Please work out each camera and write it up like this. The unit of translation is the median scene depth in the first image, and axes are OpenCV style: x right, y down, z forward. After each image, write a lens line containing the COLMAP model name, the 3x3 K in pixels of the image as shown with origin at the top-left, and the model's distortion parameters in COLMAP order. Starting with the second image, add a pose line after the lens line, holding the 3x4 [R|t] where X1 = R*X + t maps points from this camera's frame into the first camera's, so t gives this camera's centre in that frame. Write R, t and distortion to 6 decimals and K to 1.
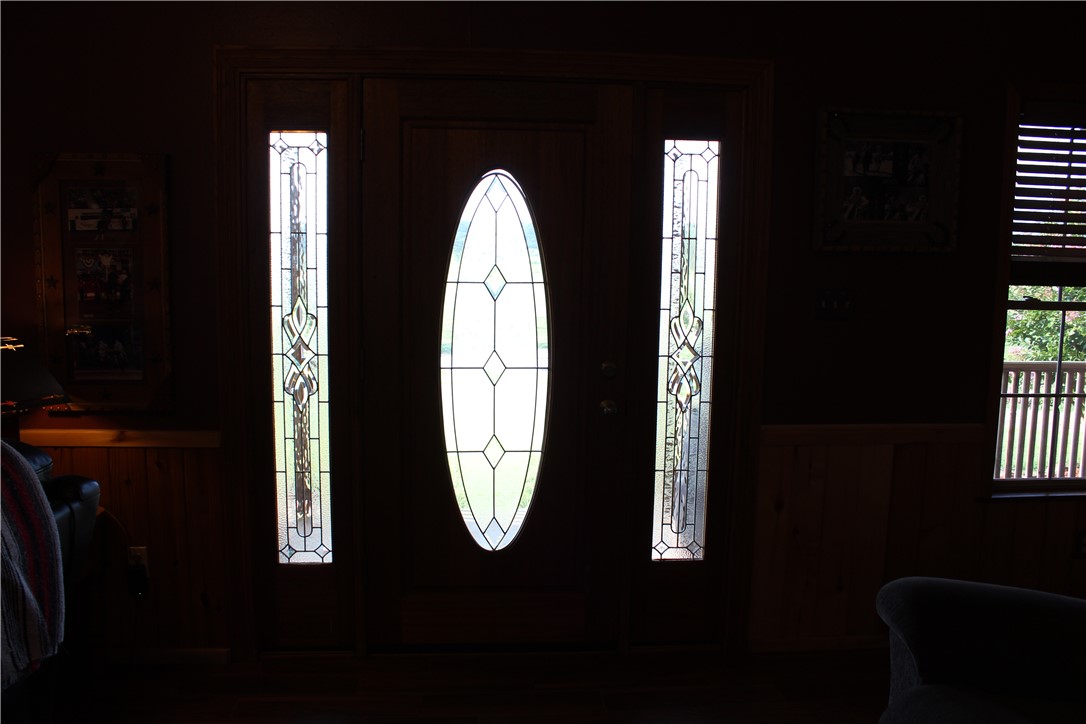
lens RADIAL K [[881.4, 0, 543.0], [0, 881.4, 362.0], [0, 0, 1]] dist [-0.149332, 0.134158]
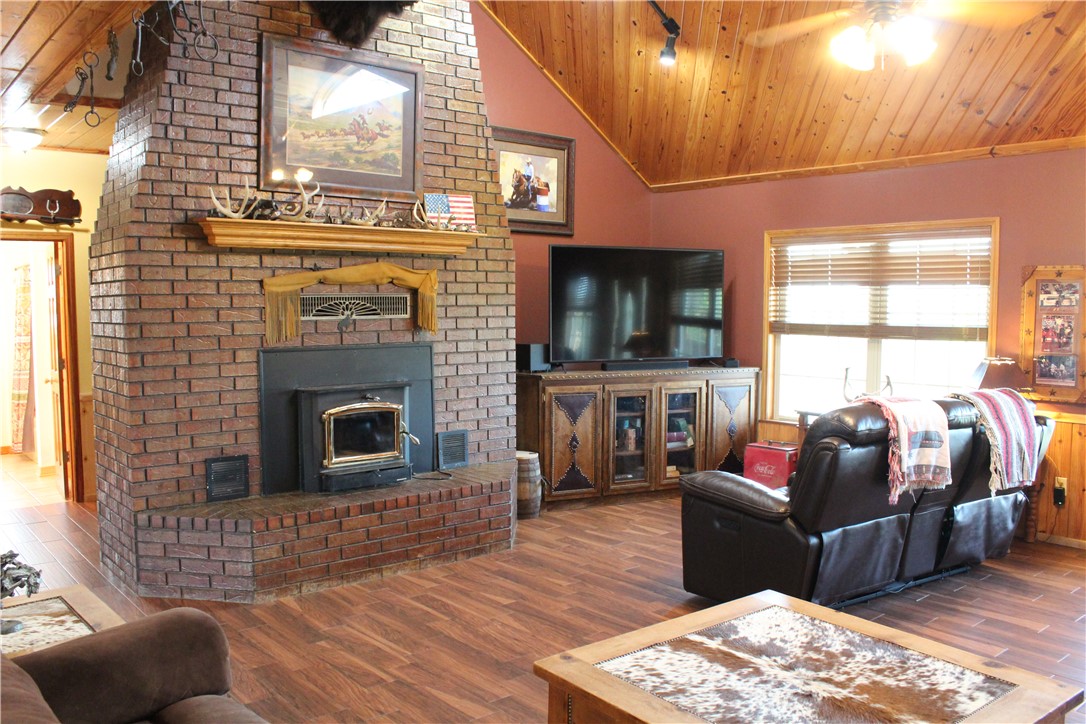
lens RADIAL K [[881.4, 0, 543.0], [0, 881.4, 362.0], [0, 0, 1]] dist [-0.149332, 0.134158]
pose [[0.559840, 0.044821, -0.827387, 0.408090], [-0.096086, 0.995311, -0.011097, 0.101234], [0.823011, 0.085713, 0.561522, -0.988469]]
